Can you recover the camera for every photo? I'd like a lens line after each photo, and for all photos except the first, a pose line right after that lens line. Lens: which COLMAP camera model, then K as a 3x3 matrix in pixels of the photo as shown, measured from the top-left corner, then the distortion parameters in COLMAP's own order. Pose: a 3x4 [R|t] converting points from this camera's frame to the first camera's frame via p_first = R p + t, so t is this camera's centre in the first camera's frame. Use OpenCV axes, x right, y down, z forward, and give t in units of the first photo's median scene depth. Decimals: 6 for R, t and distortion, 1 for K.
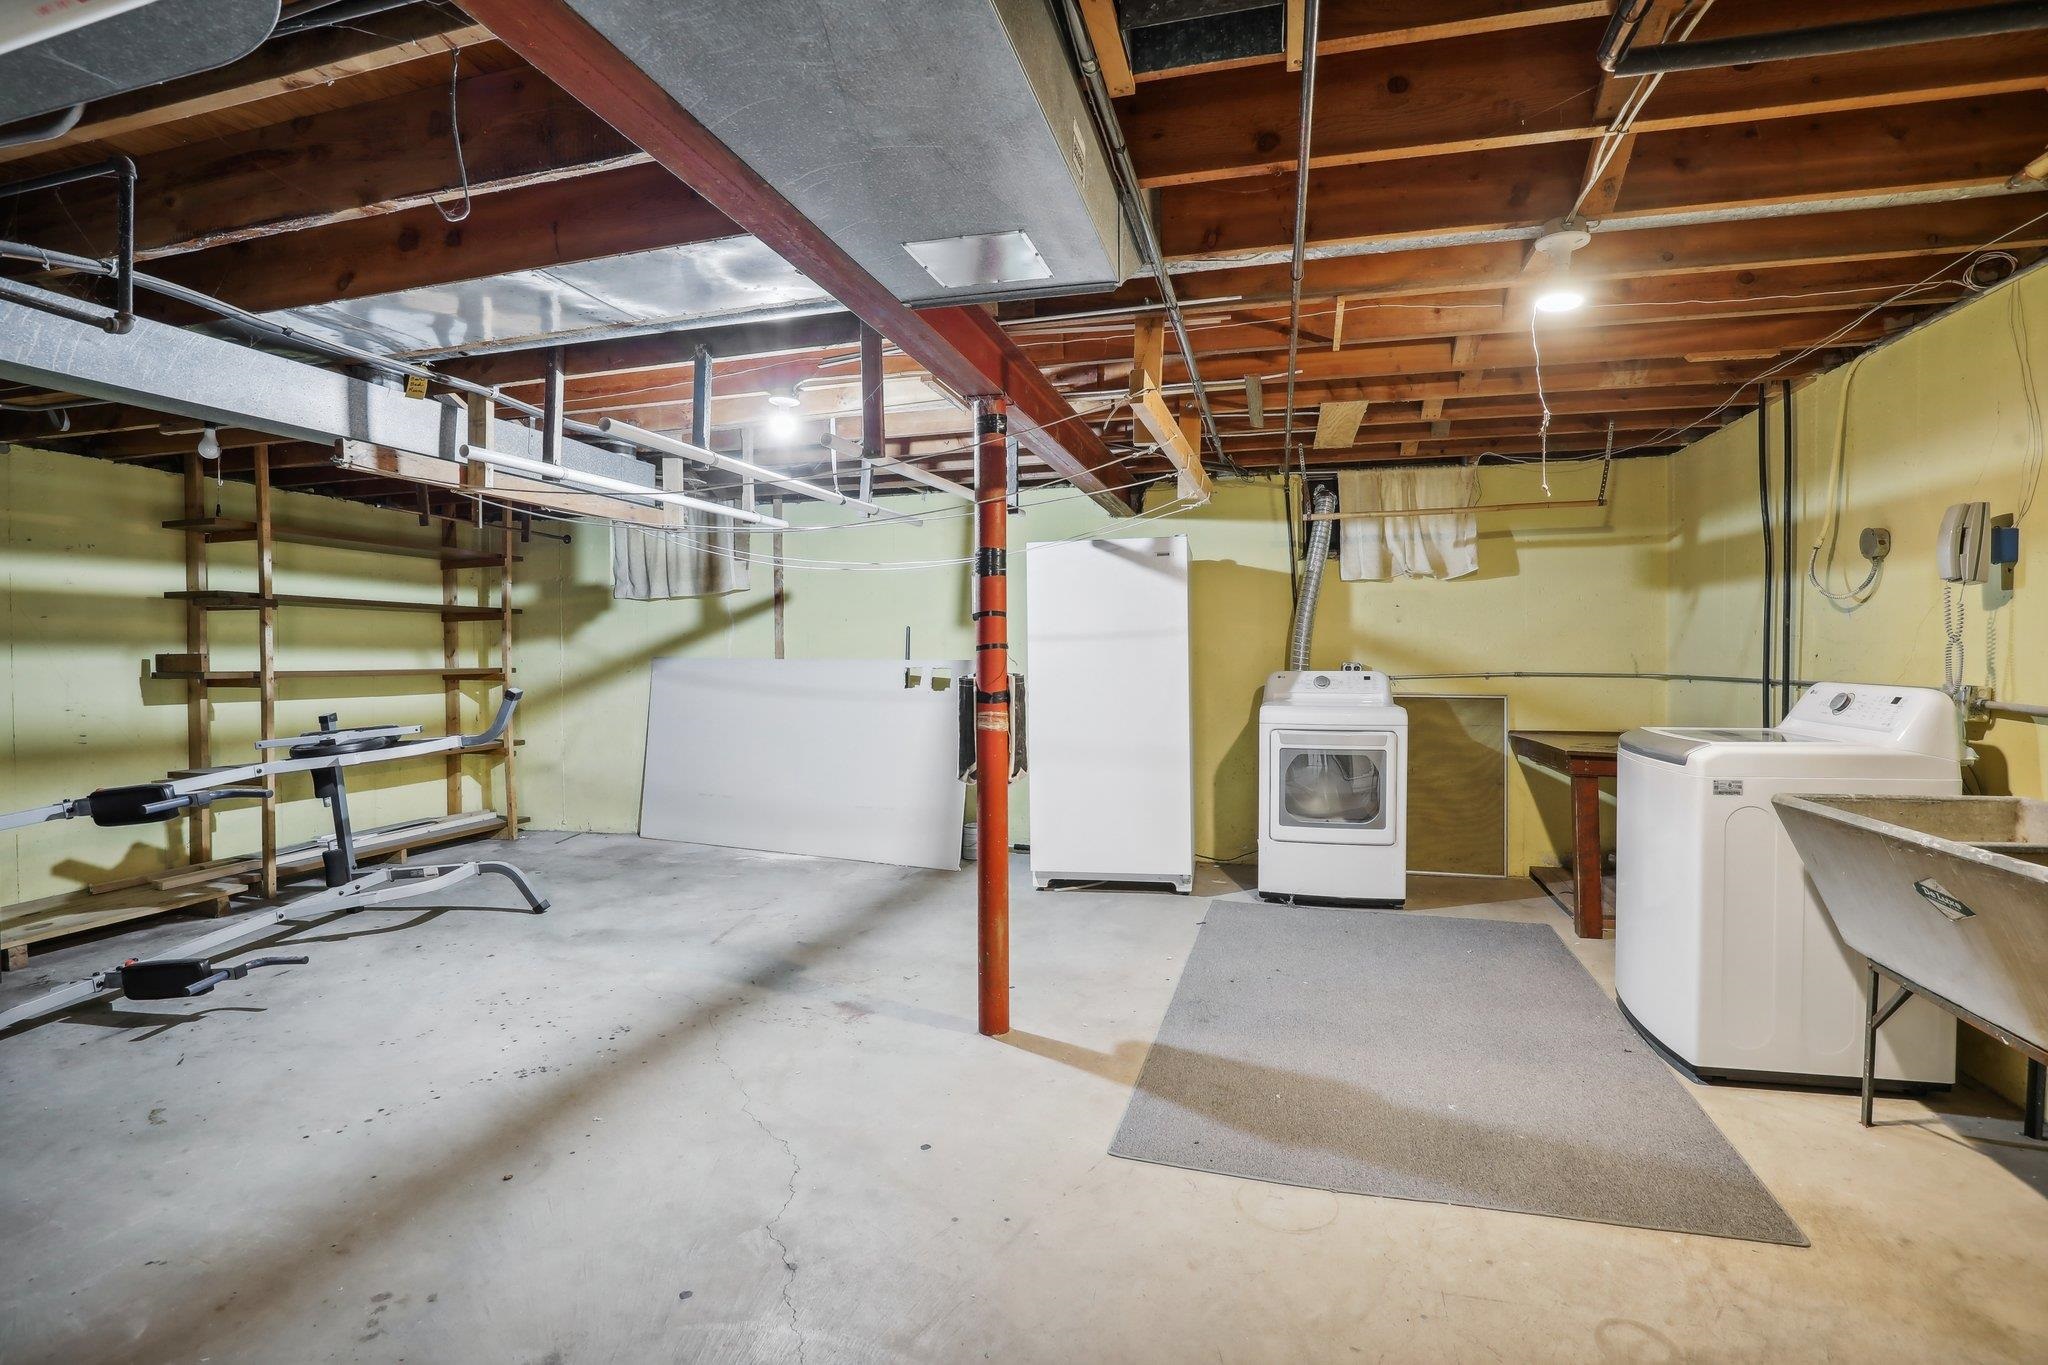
lens RADIAL K [[957.6, 0, 1035.1], [0, 957.6, 669.9], [0, 0, 1]] dist [-0.030709, 0.004674]
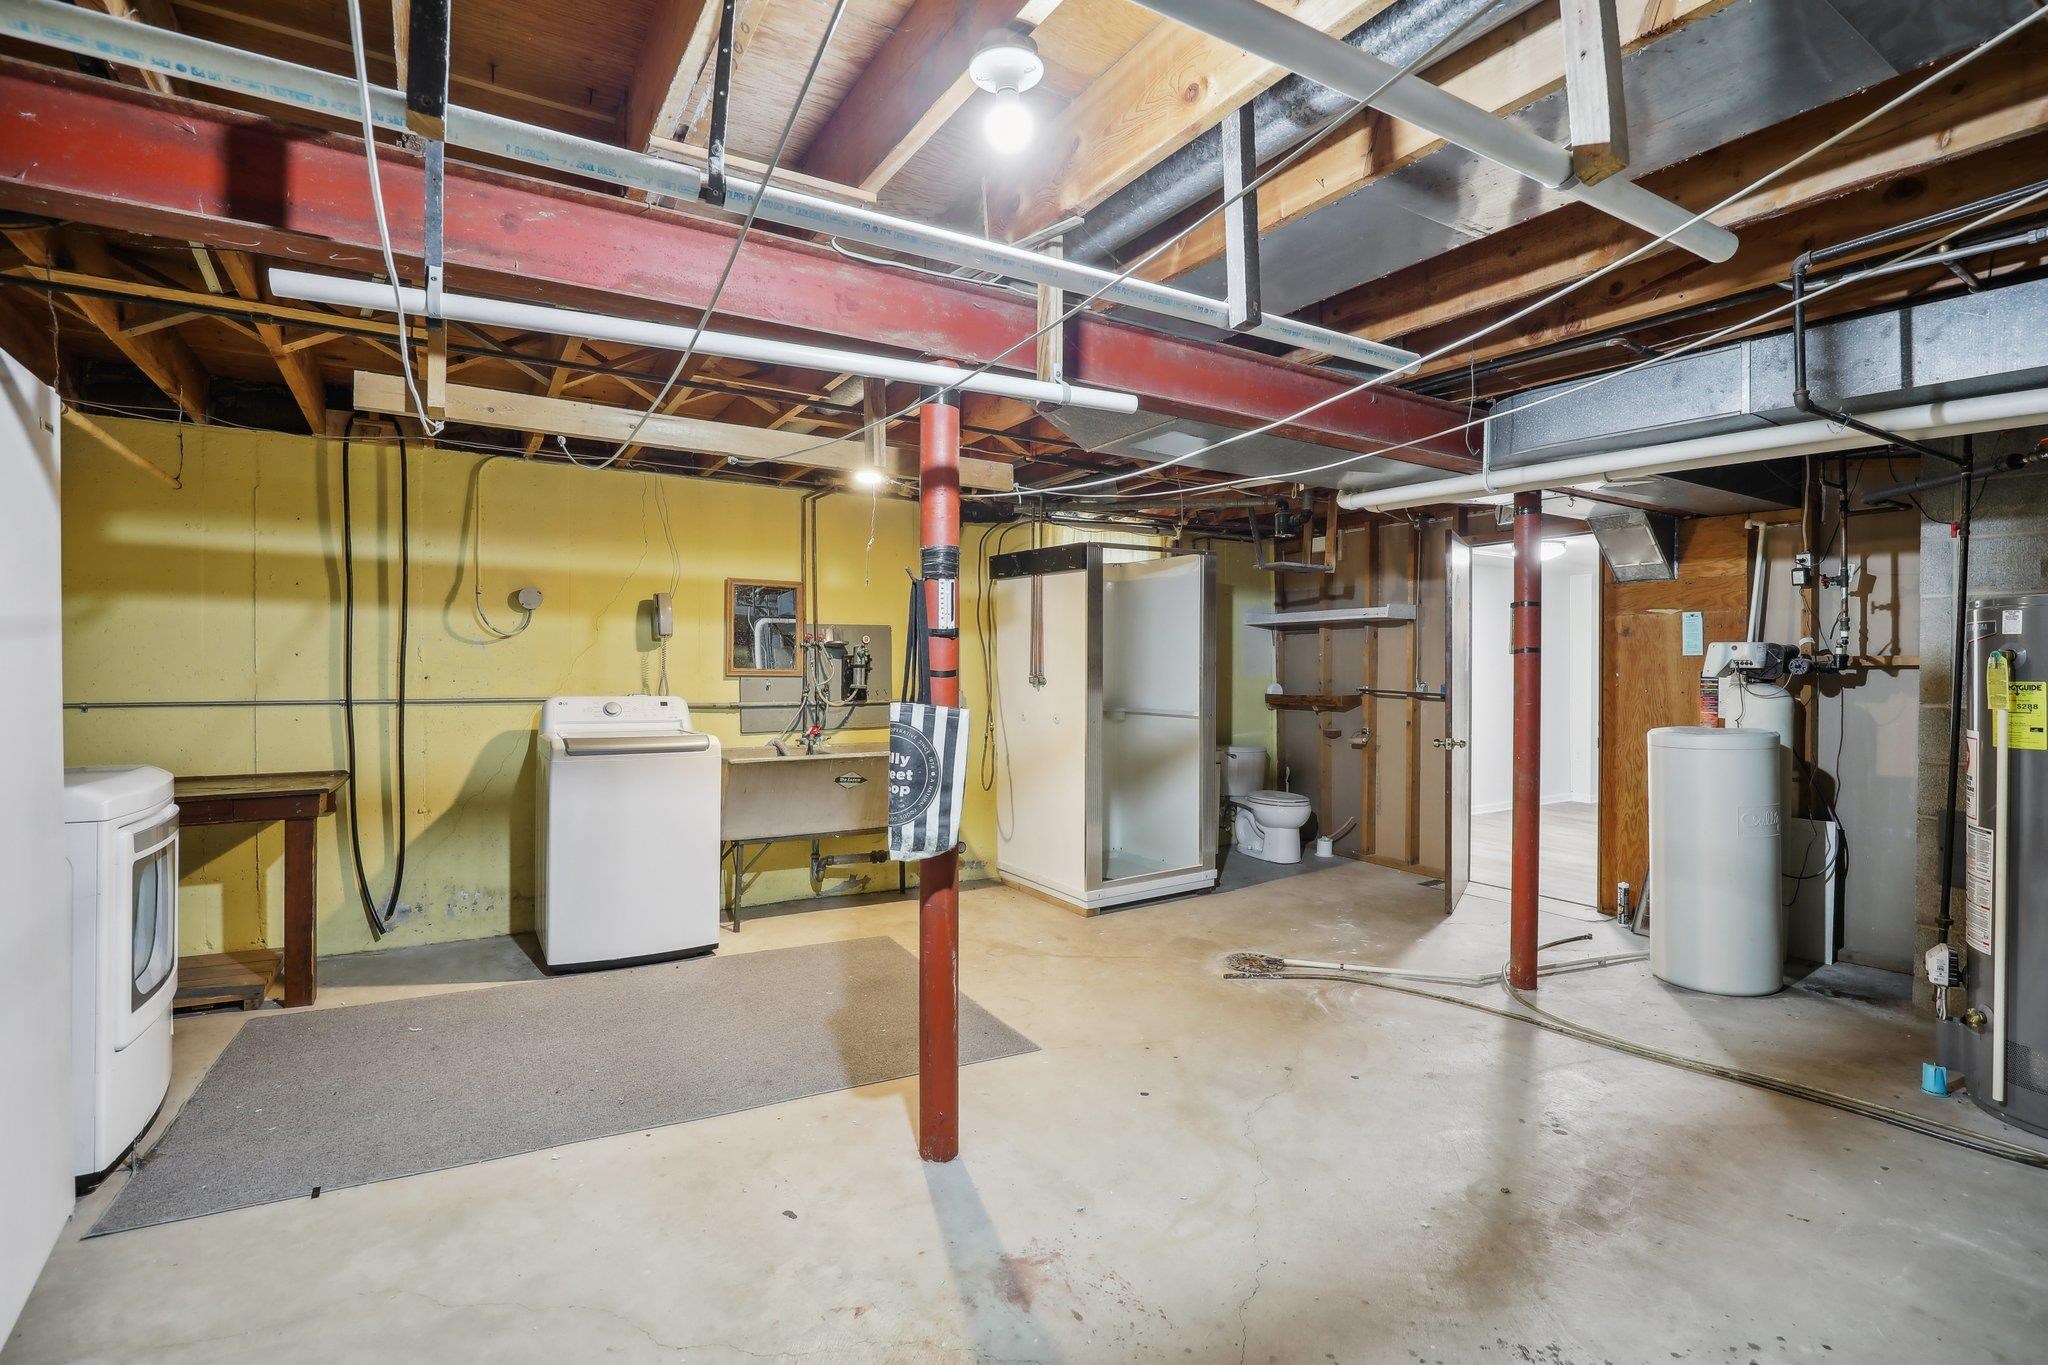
lens RADIAL K [[957.6, 0, 1033.4], [0, 957.6, 681.6], [0, 0, 1]] dist [-0.030709, 0.004674]
pose [[-0.727172, -0.007675, 0.686412, -0.616358], [0.008312, 0.999766, 0.019985, -0.031030], [-0.686405, 0.020237, -0.726938, 1.450771]]
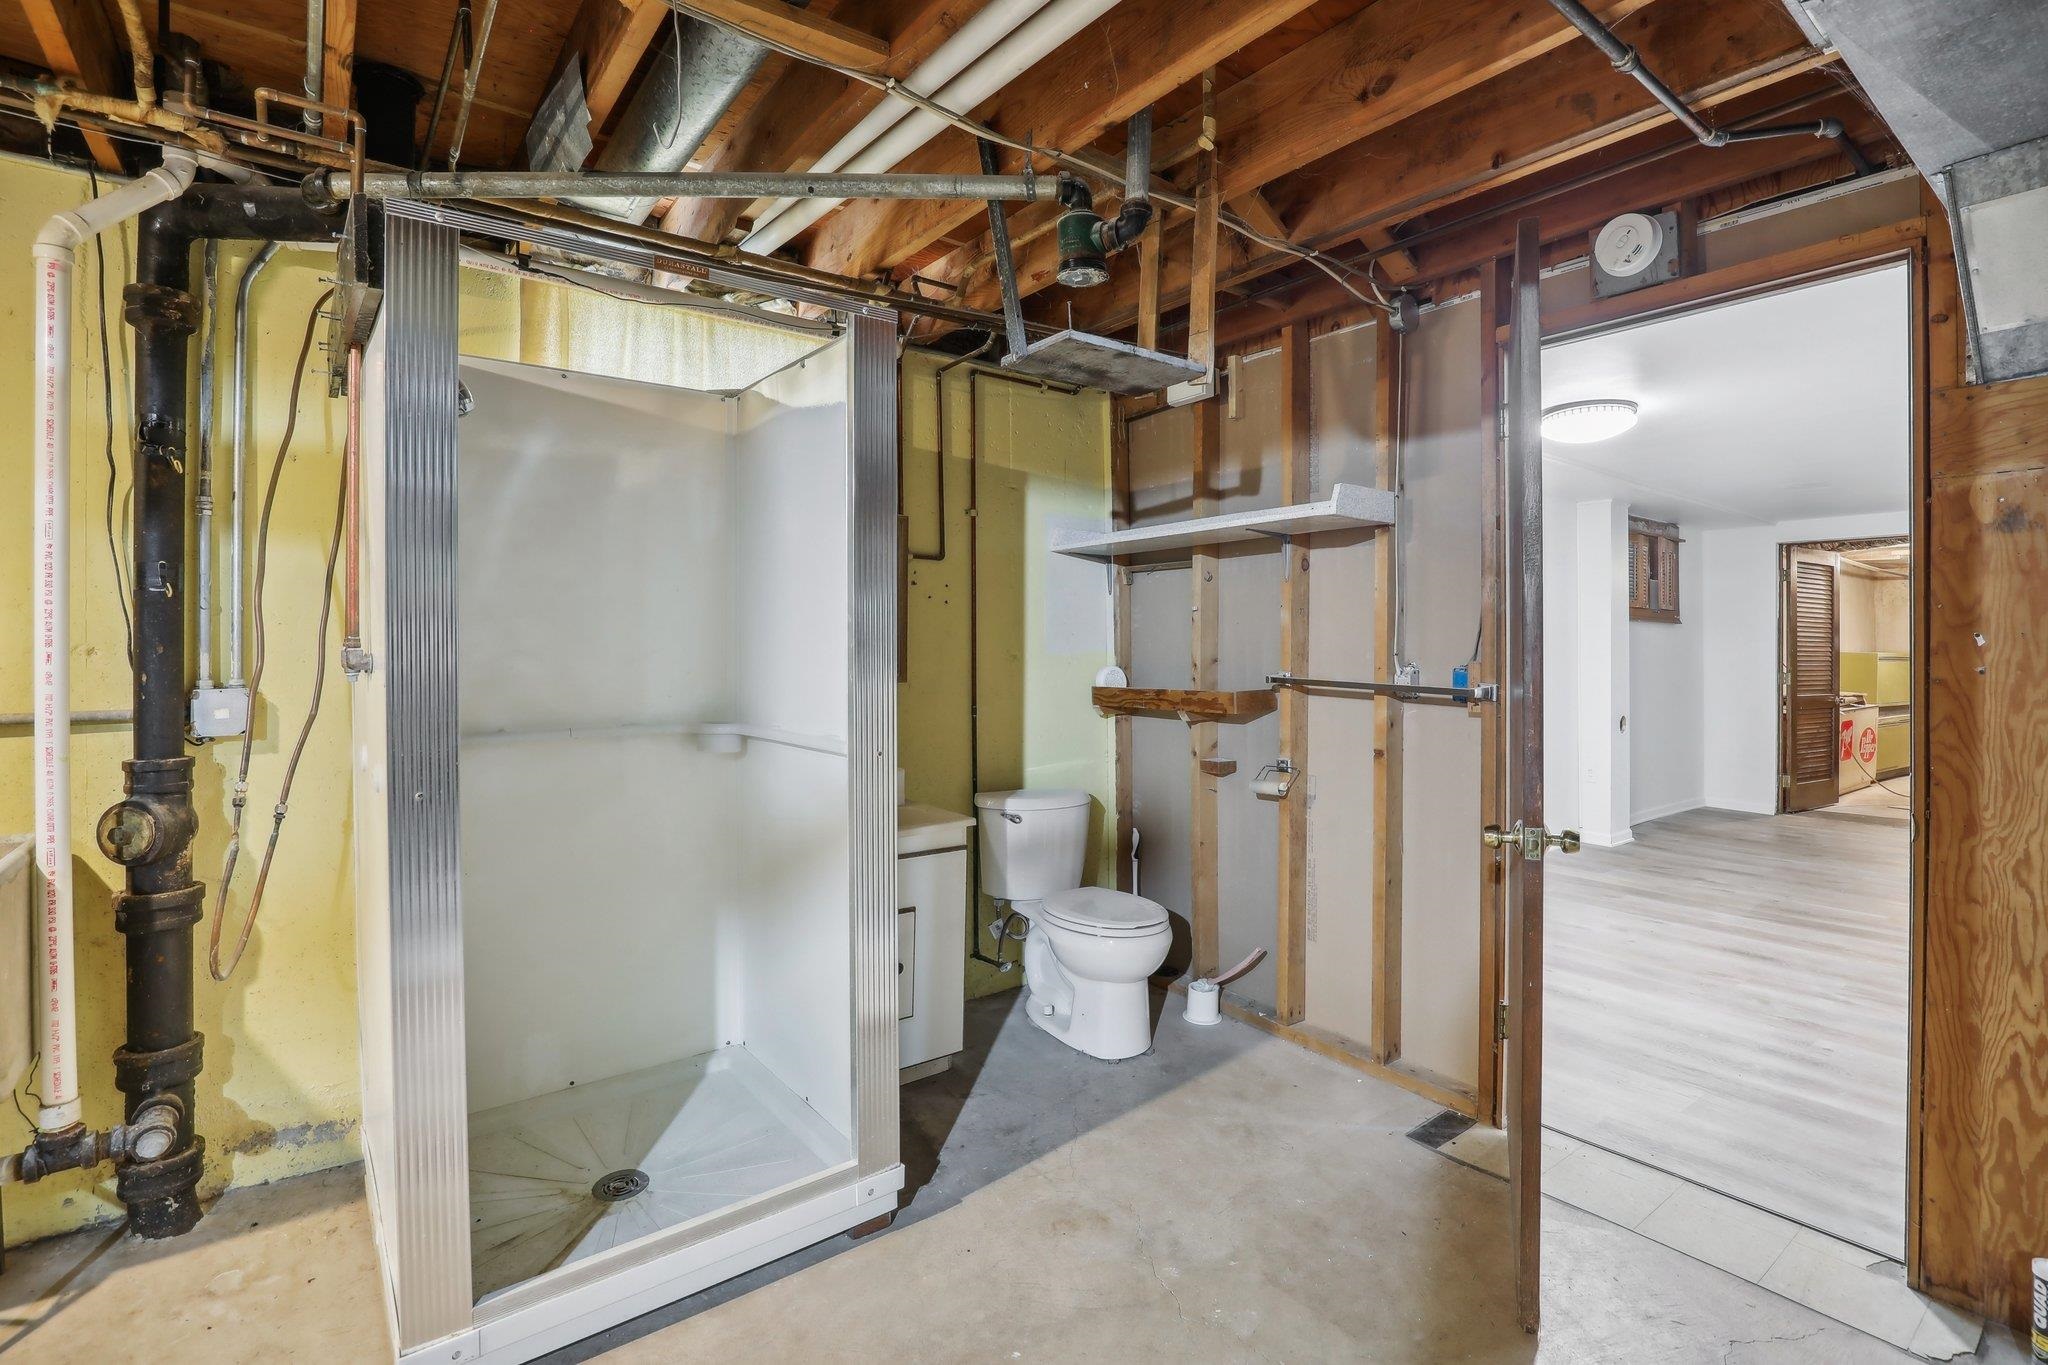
lens RADIAL K [[957.6, 0, 1031.4], [0, 957.6, 661.4], [0, 0, 1]] dist [-0.030709, 0.004674]
pose [[-0.786436, -0.004270, 0.617657, -0.387246], [0.009409, 0.999777, 0.018891, -0.019072], [-0.617600, 0.020668, -0.786221, 0.957065]]
